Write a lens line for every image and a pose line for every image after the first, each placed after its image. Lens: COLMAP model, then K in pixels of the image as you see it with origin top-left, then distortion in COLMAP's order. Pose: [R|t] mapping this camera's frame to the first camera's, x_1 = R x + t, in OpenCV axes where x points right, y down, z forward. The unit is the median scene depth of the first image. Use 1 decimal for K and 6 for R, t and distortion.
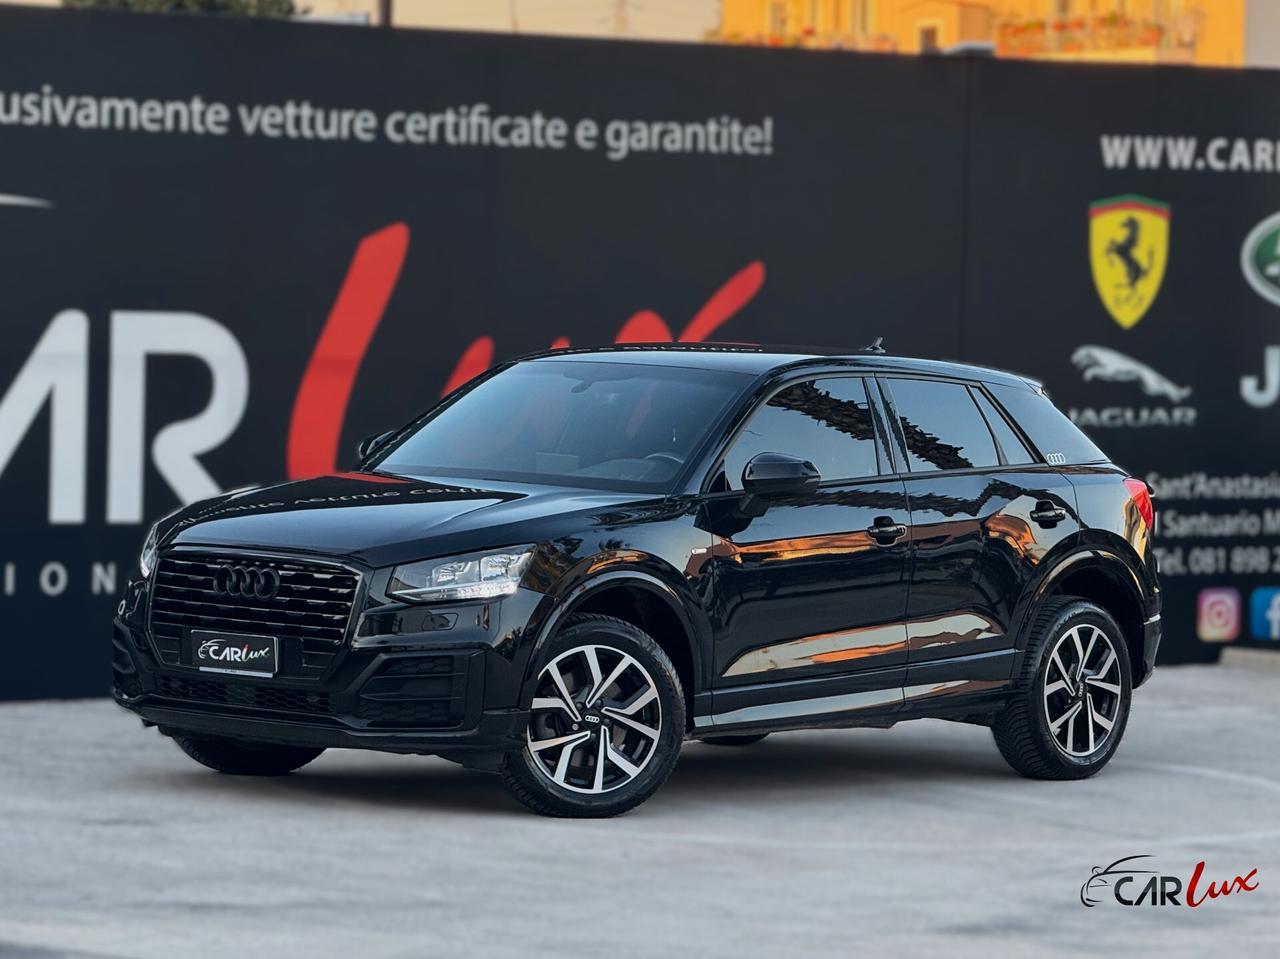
lens RADIAL K [[4164.4, 0, 635.5], [0, 4164.4, 478.6], [0, 0, 1]] dist [0.182637, 0.000000]
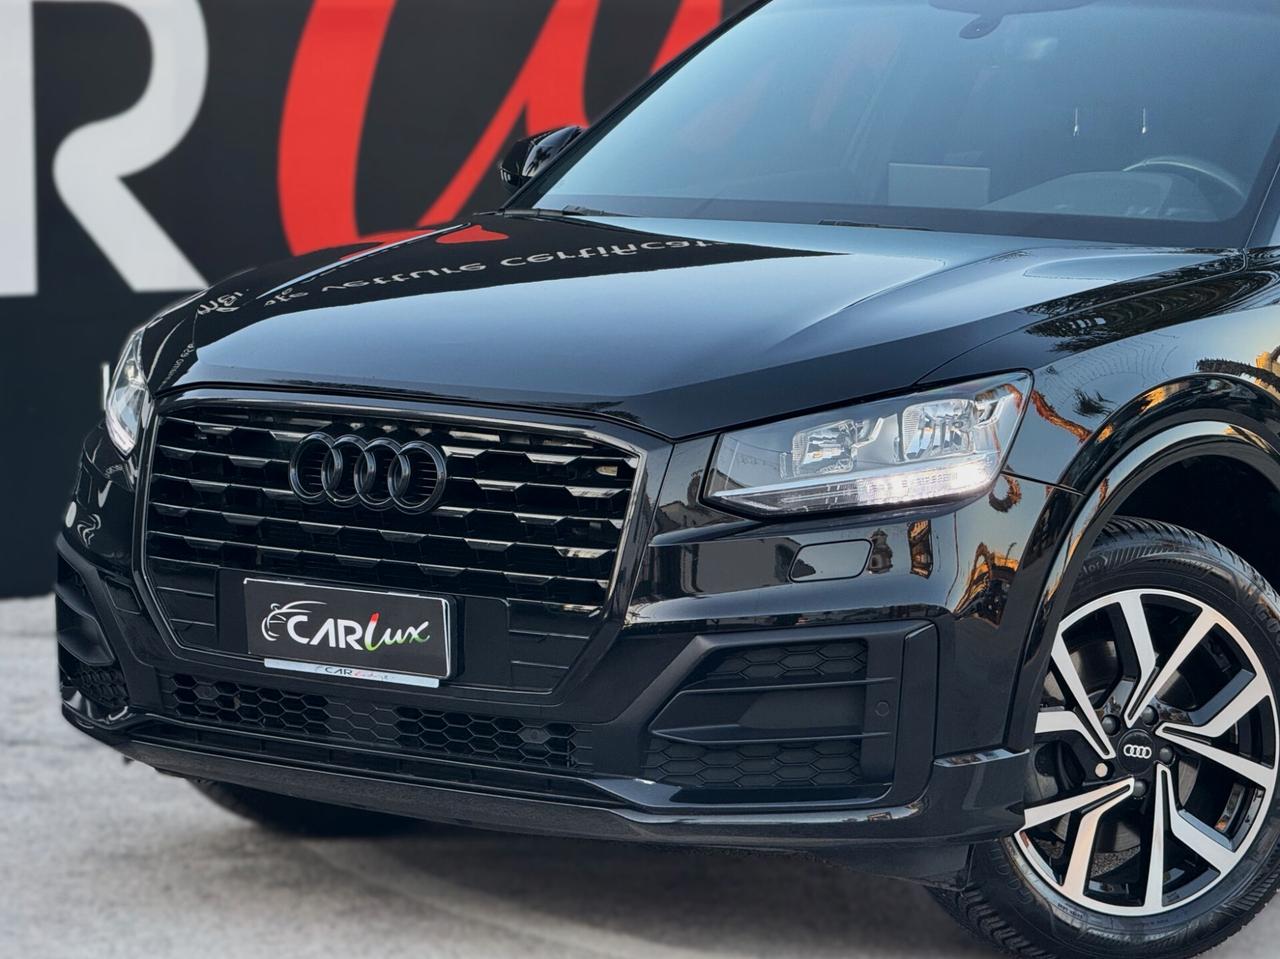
lens RADIAL K [[4164.4, 0, 642.9], [0, 4164.4, 477.4], [0, 0, 1]] dist [0.182637, 0.000000]
pose [[0.998369, -0.028159, 0.049664, -0.085947], [0.024476, 0.997011, 0.073274, -0.006642], [-0.051578, -0.071939, 0.996075, 0.552982]]
